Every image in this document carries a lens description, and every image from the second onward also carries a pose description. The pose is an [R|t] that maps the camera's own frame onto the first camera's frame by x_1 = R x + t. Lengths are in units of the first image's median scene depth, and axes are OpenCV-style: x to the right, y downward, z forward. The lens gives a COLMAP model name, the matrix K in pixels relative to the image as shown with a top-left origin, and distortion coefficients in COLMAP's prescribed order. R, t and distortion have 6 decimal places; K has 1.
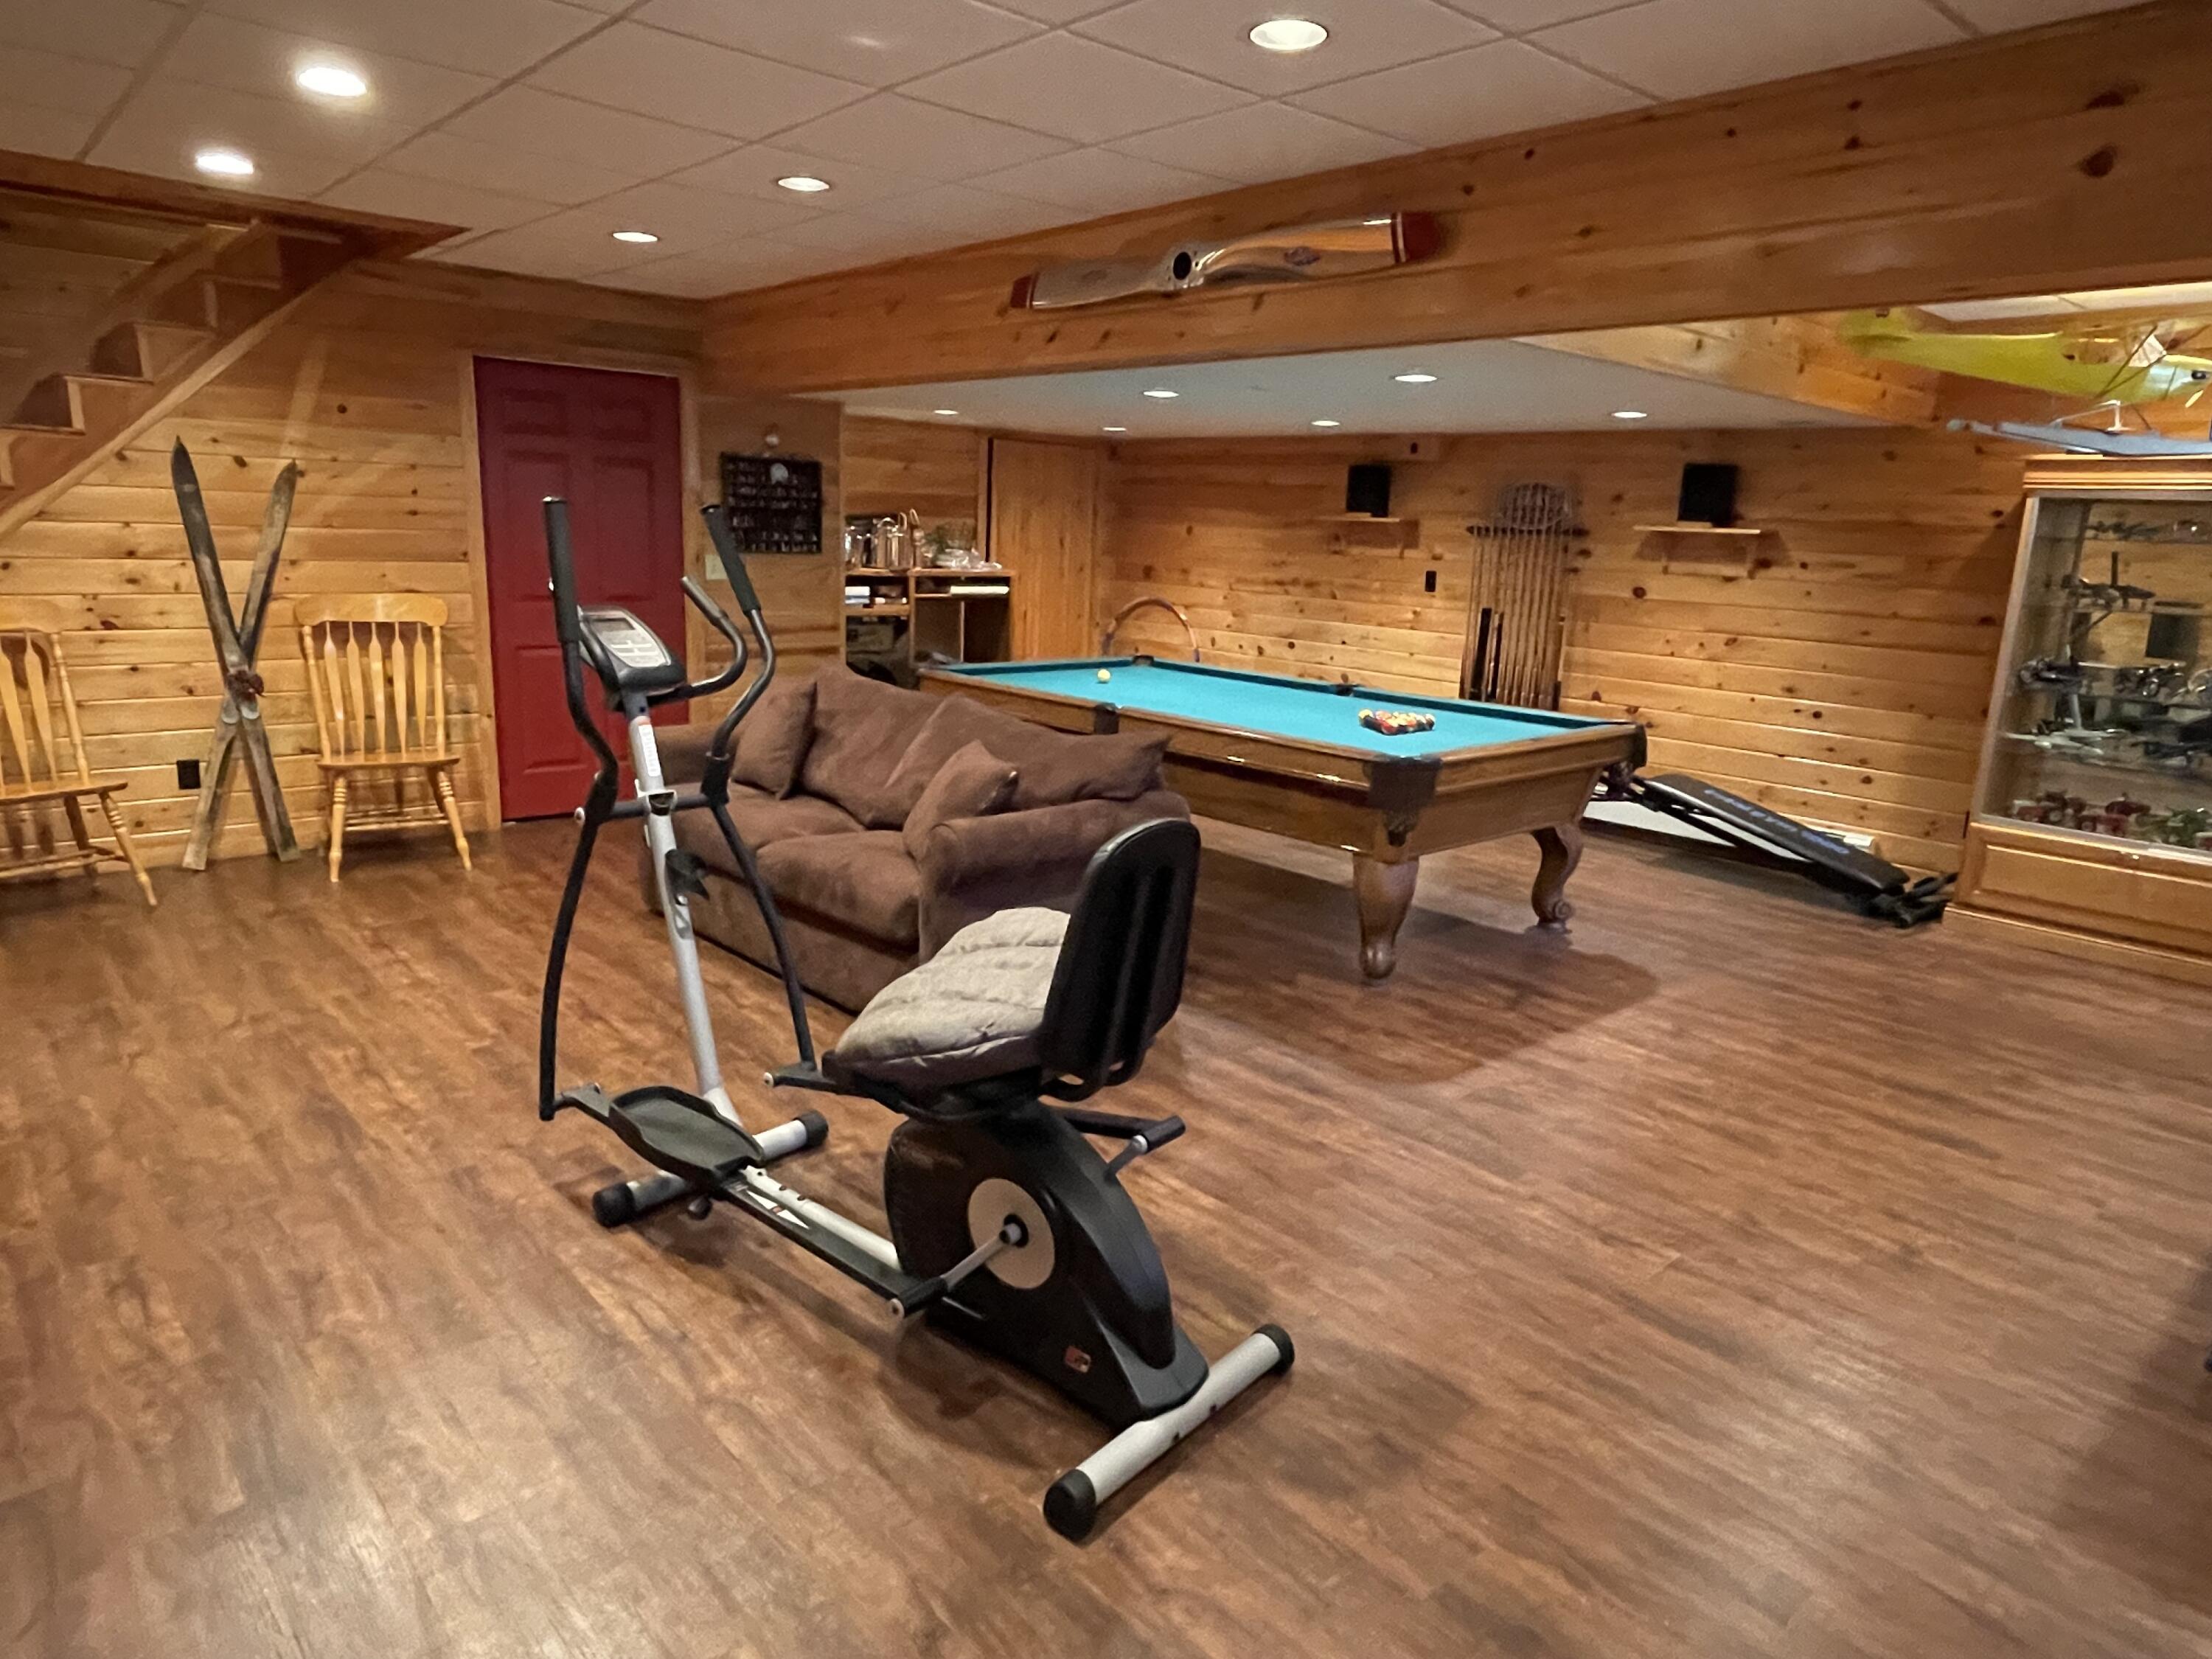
lens RADIAL K [[1372.6, 0, 1104.9], [0, 1372.6, 825.0], [0, 0, 1]] dist [-0.000887, -0.002409]
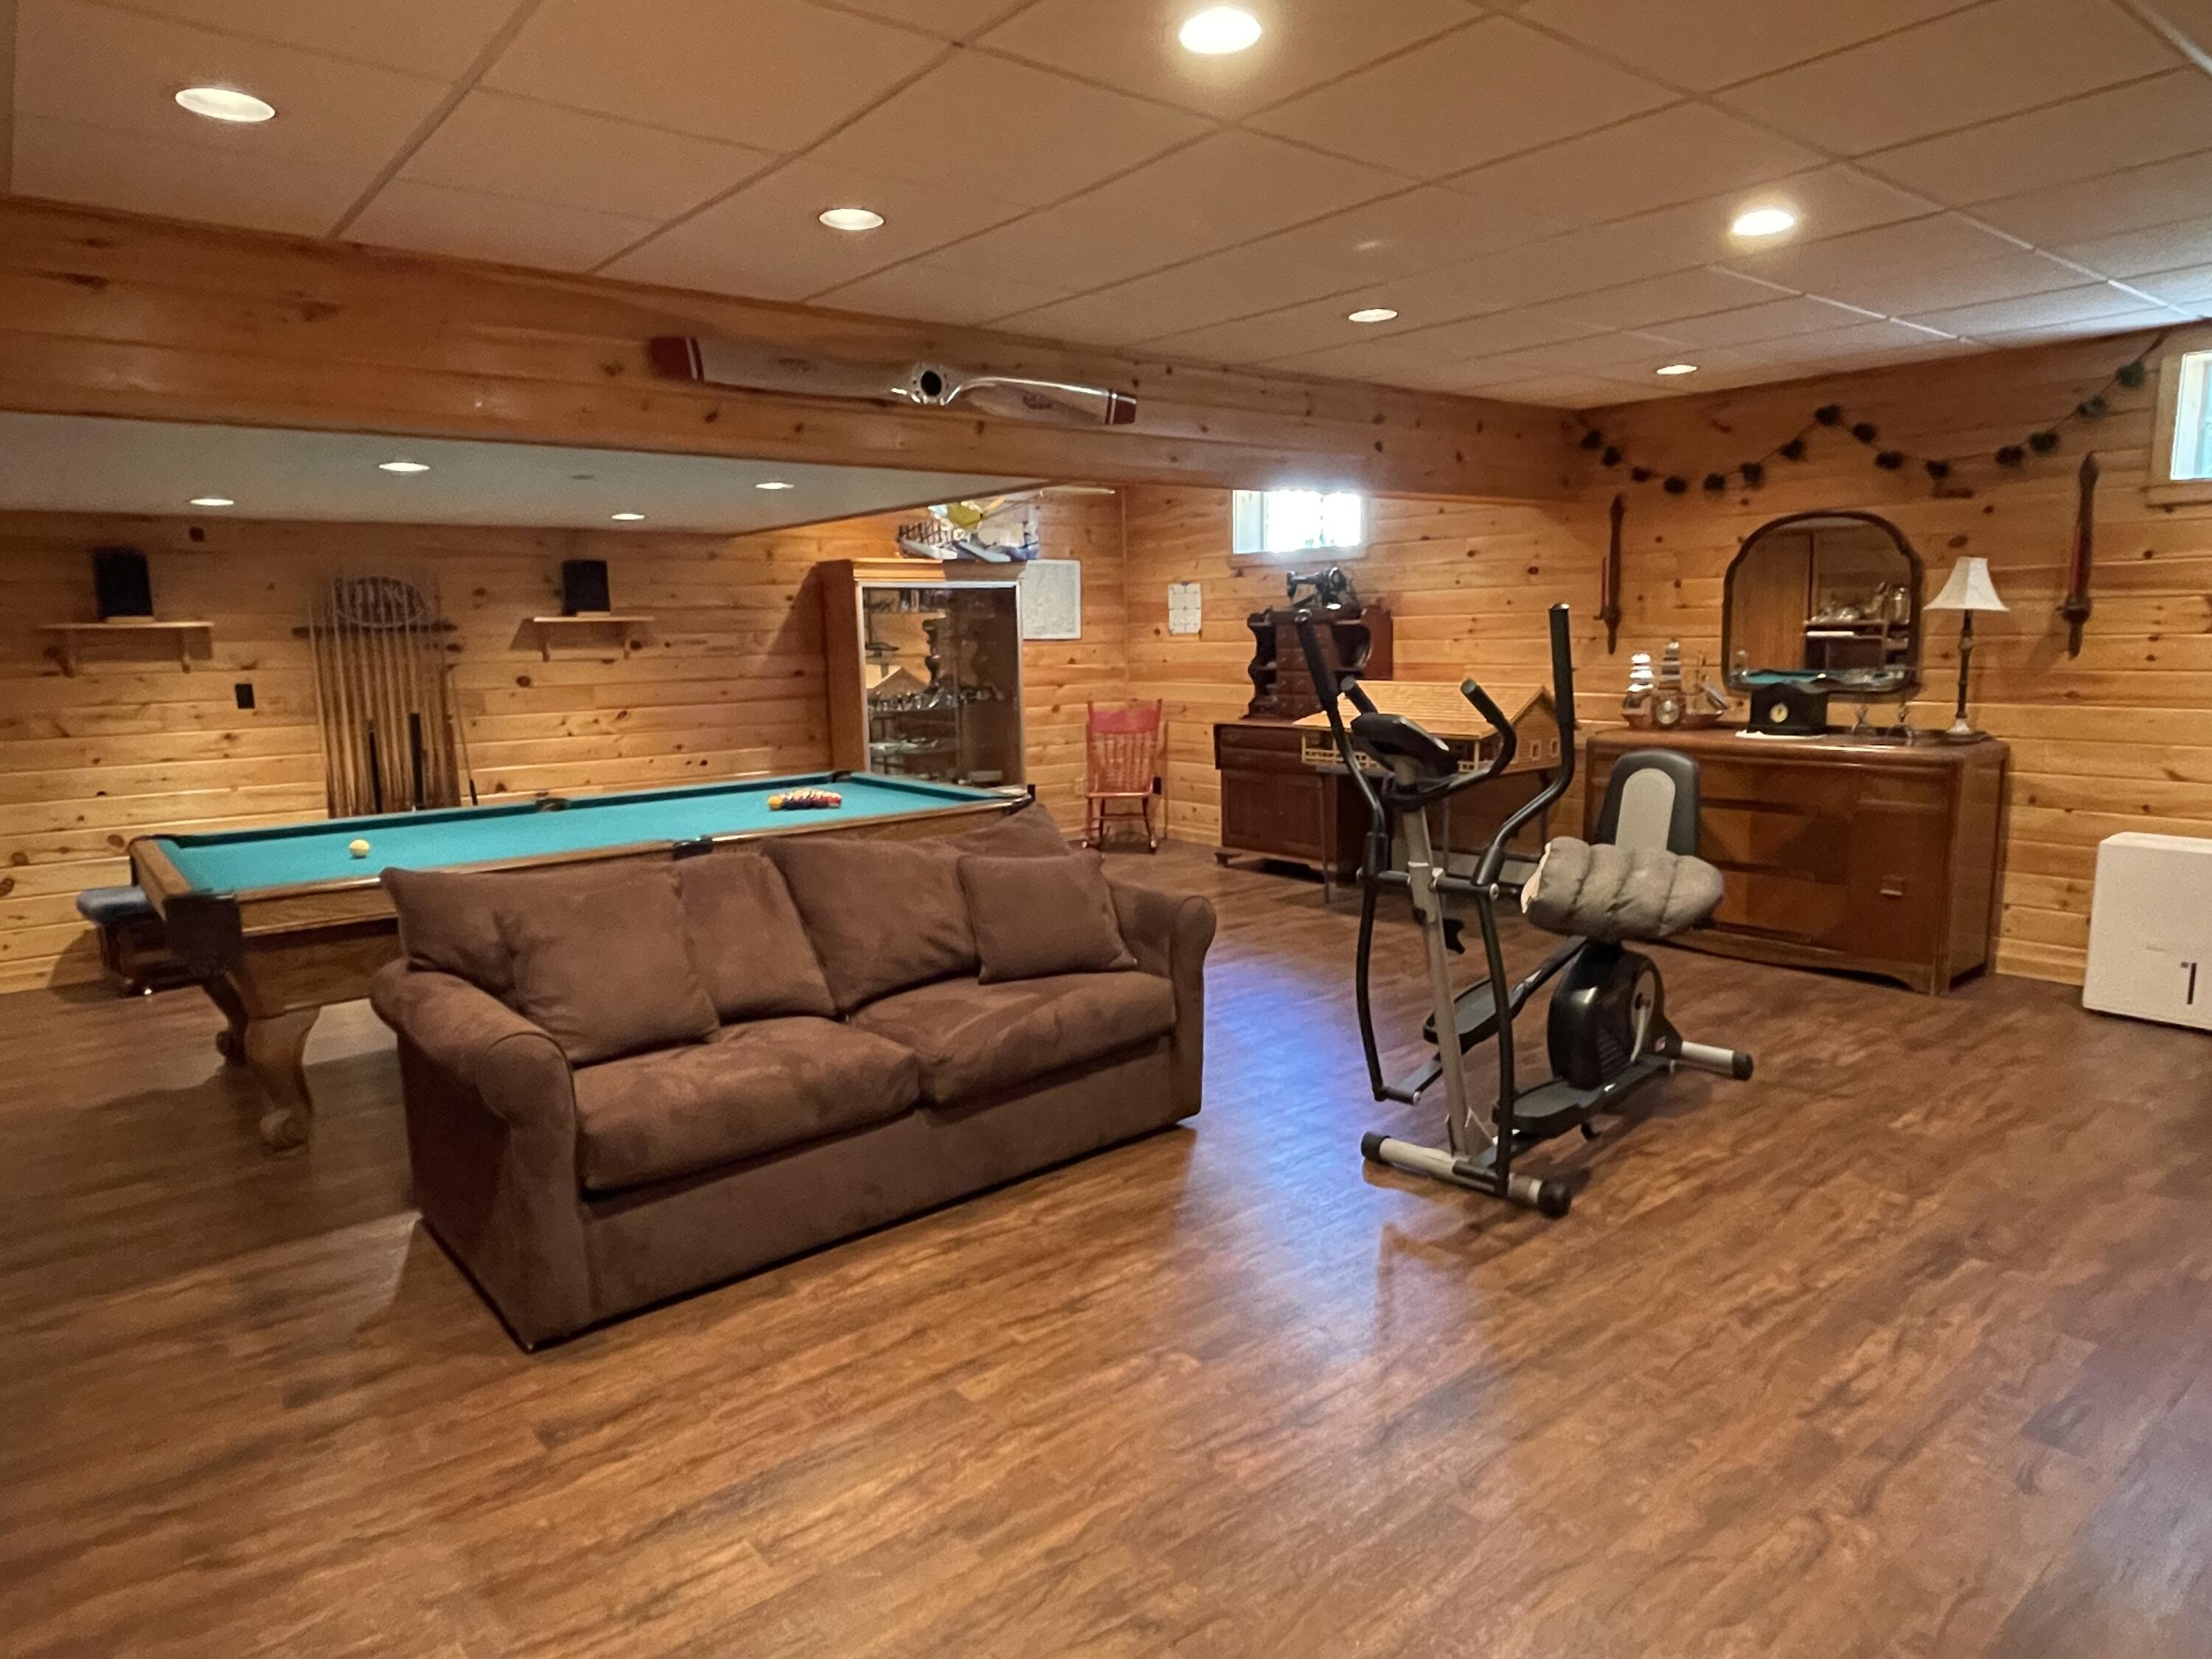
lens RADIAL K [[1366.2, 0, 1106.0], [0, 1366.2, 829.5], [0, 0, 1]] dist [-0.004378, -0.002752]
pose [[0.037620, -0.187636, 0.981518, -0.764821], [0.239458, 0.955289, 0.173443, -0.167097], [-0.970178, 0.228507, 0.080869, 0.632618]]
